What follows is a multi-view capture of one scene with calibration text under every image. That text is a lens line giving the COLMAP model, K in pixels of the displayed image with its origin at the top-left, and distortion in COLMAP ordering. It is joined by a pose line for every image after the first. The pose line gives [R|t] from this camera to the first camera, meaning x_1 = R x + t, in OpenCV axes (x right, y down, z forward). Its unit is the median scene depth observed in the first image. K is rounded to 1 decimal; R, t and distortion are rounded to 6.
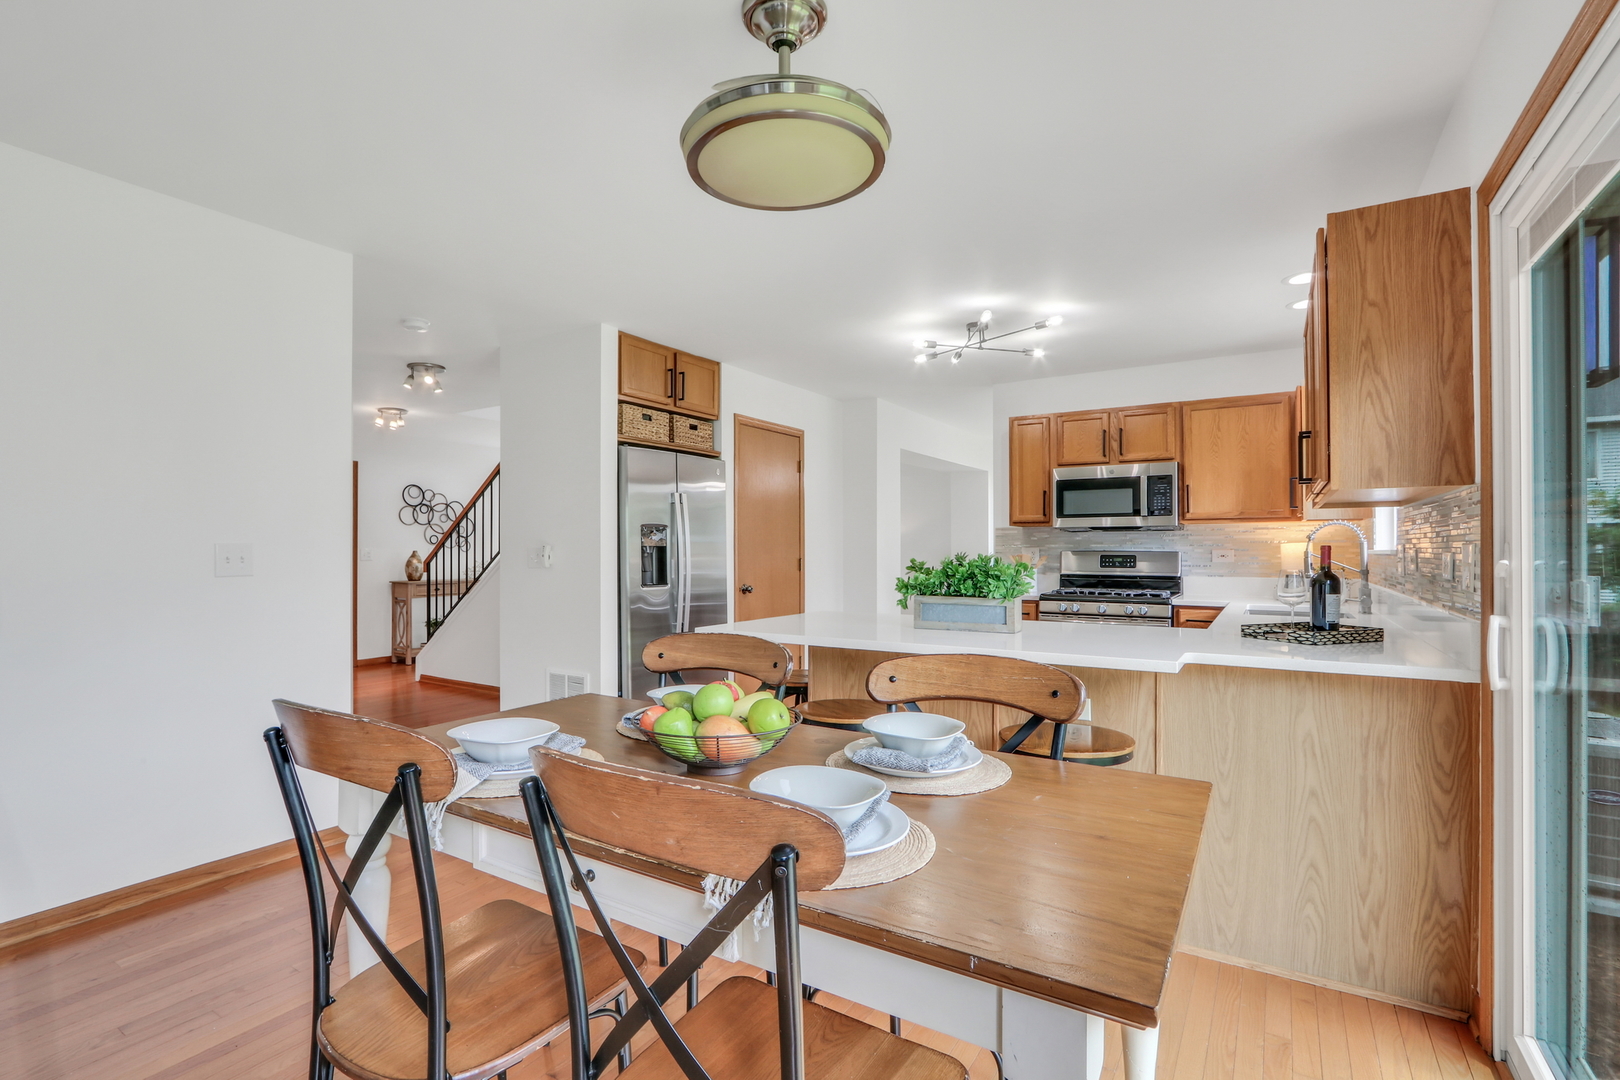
lens RADIAL K [[747.2, 0, 805.8], [0, 747.2, 544.9], [0, 0, 1]] dist [-0.019450, 0.002320]
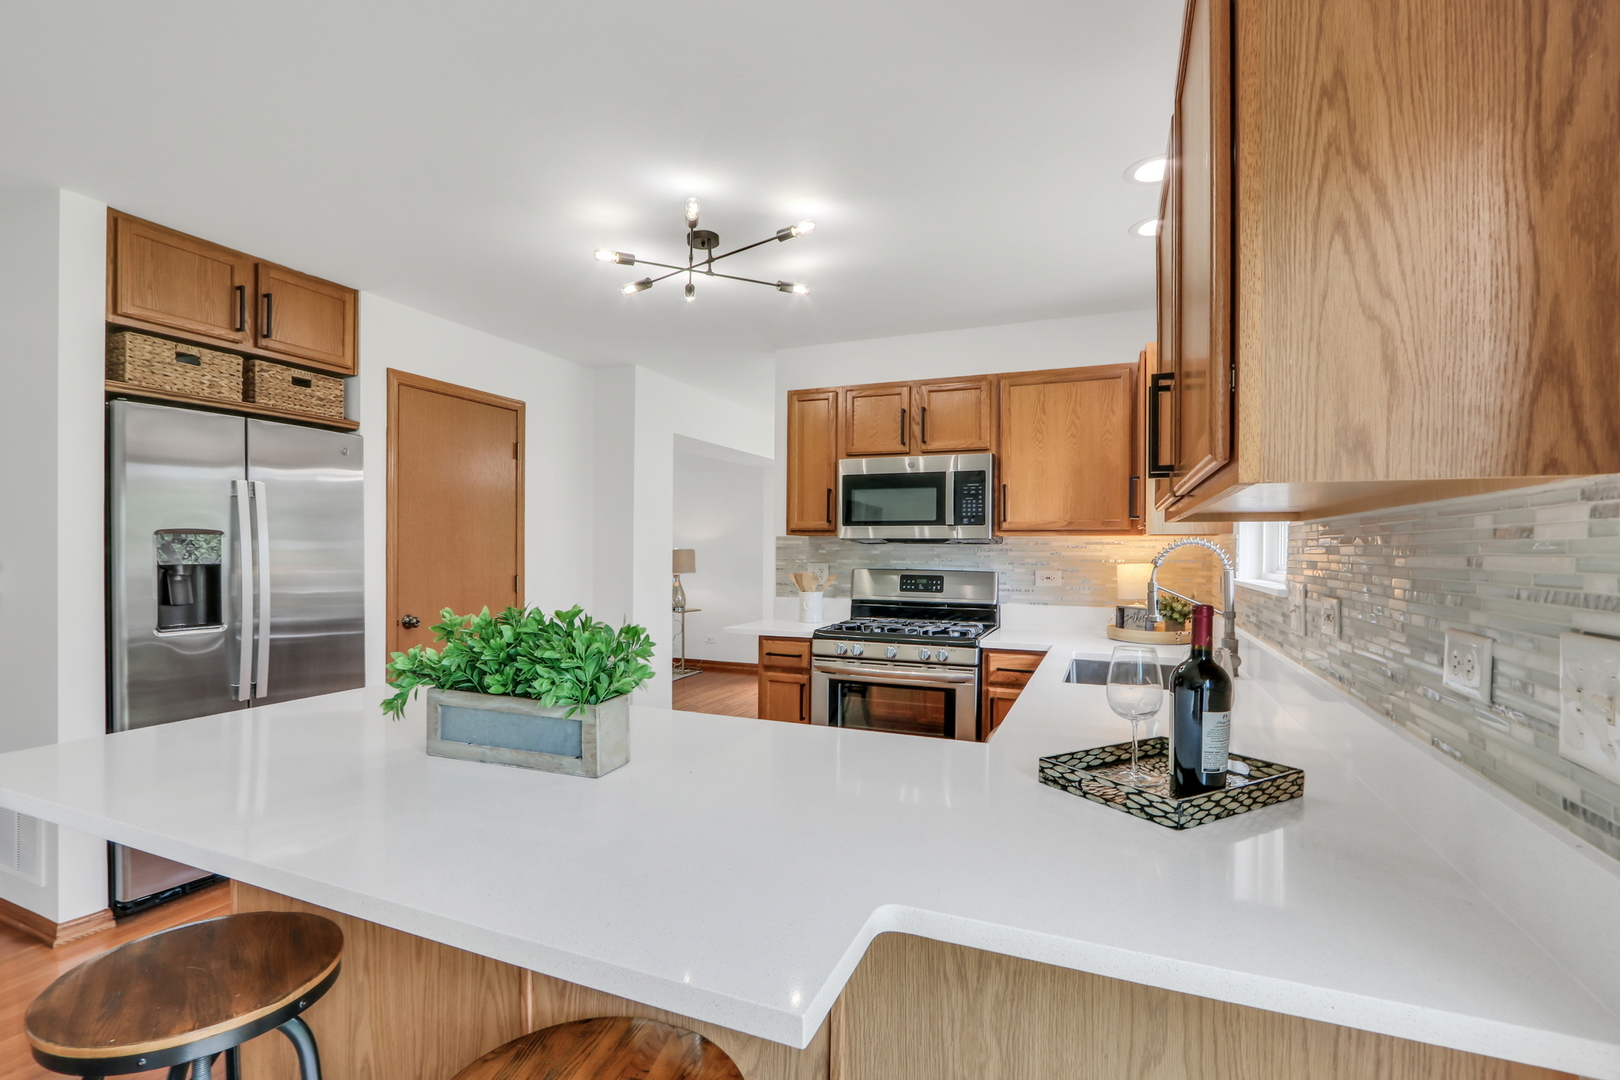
lens RADIAL K [[747.2, 0, 801.4], [0, 747.2, 555.3], [0, 0, 1]] dist [-0.019450, 0.002320]
pose [[0.986094, 0.005803, 0.166088, 0.204893], [-0.008173, 0.999874, 0.013592, -0.019640], [-0.165988, -0.014760, 0.986017, 0.318329]]
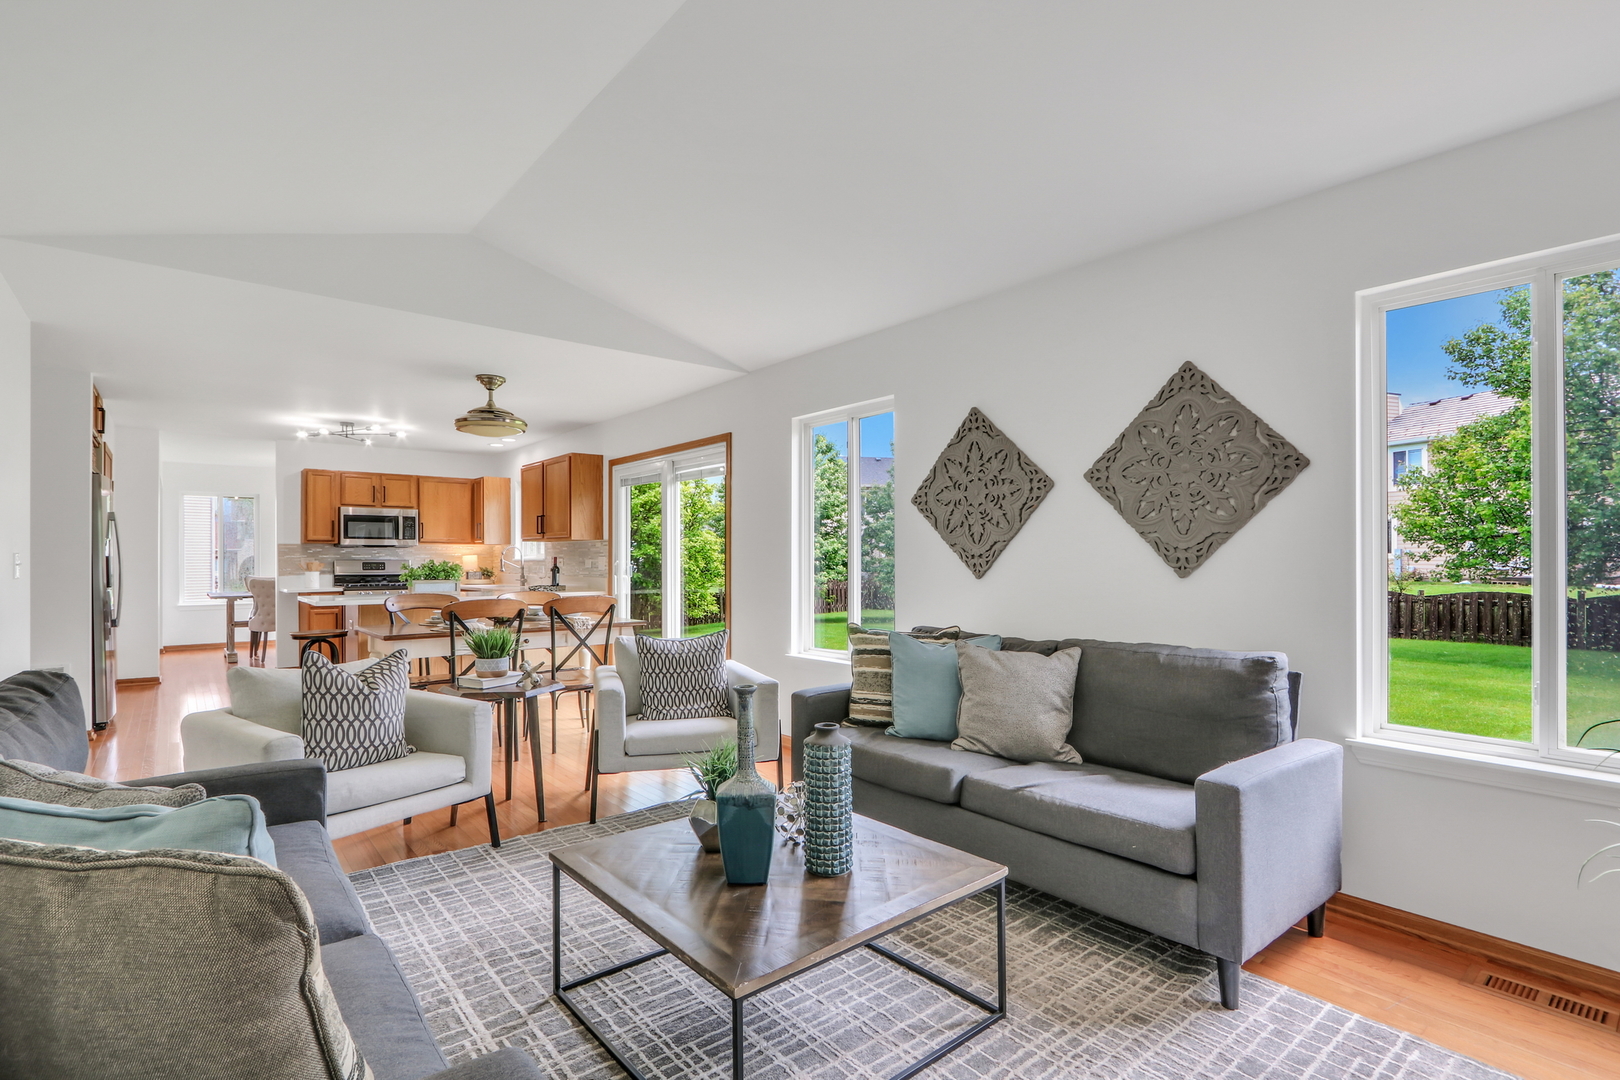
lens RADIAL K [[747.2, 0, 776.4], [0, 747.2, 553.2], [0, 0, 1]] dist [-0.019450, 0.002320]
pose [[0.322094, 0.005411, 0.946692, -1.012255], [-0.002586, 0.999985, -0.004835, -0.000409], [-0.946704, -0.000891, 0.322103, -0.431111]]
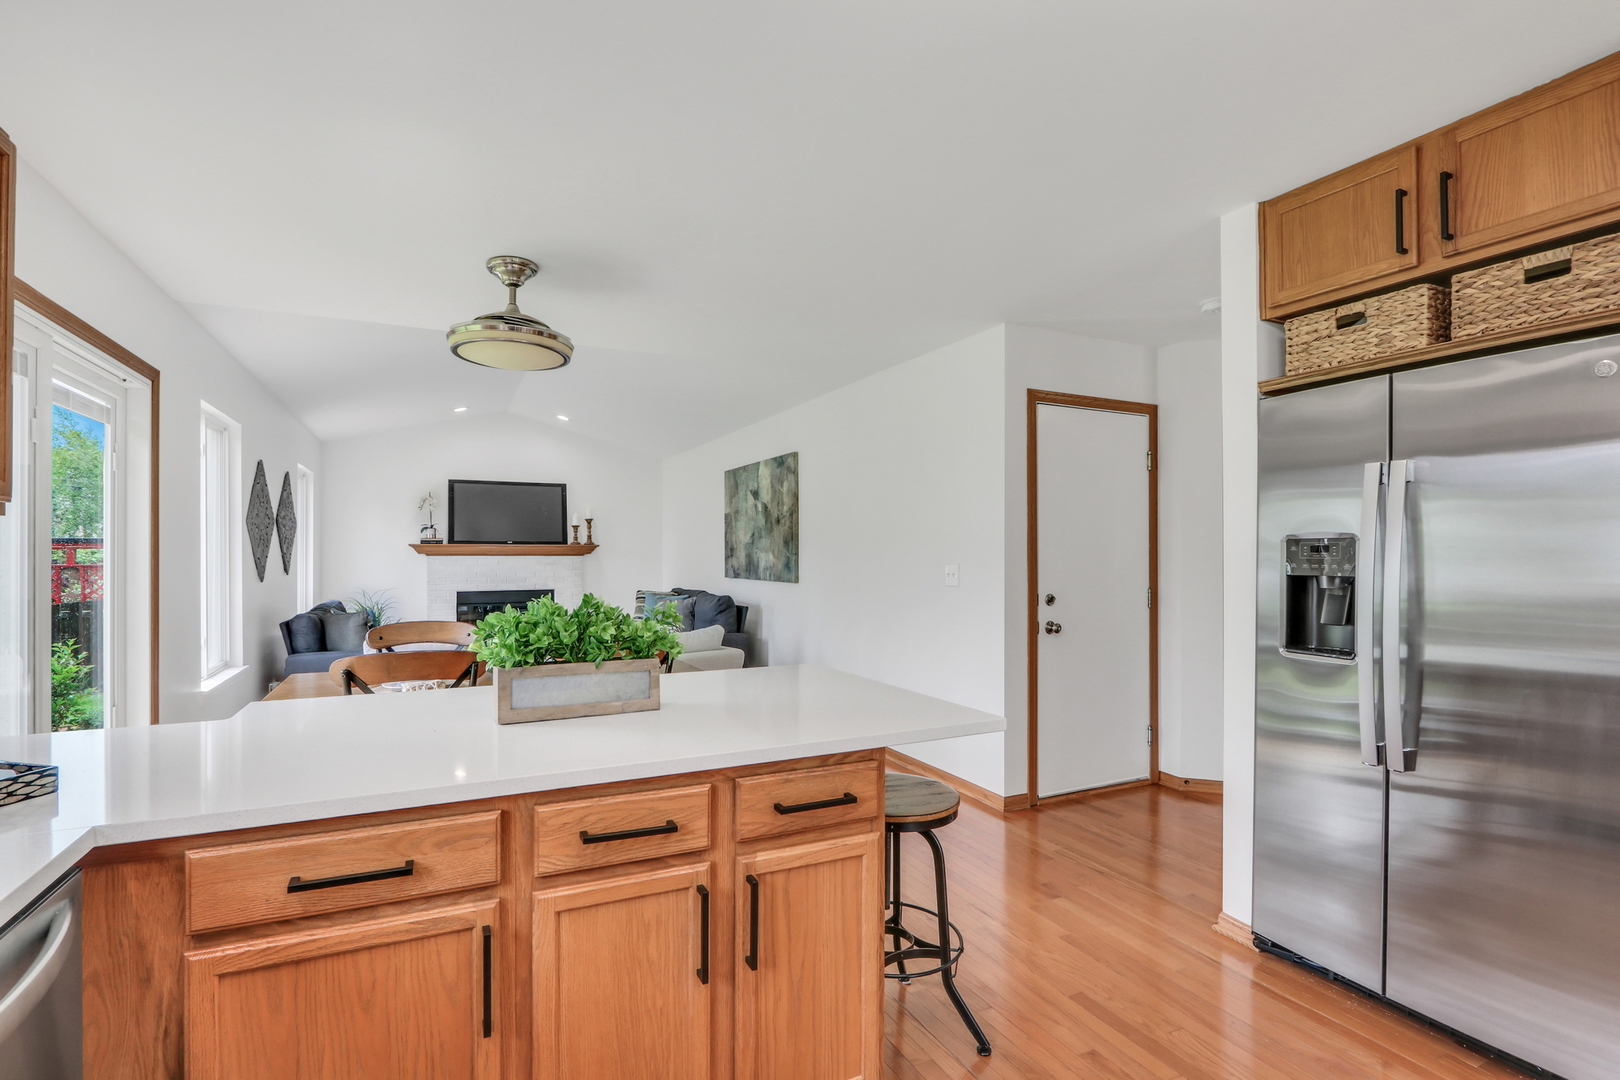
lens RADIAL K [[747.2, 0, 800.0], [0, 747.2, 549.9], [0, 0, 1]] dist [-0.019450, 0.002320]
pose [[-0.524559, -0.008346, -0.851333, 0.427049], [-0.000706, 0.999956, -0.009368, -0.012309], [0.851374, -0.004313, -0.524542, 0.998306]]
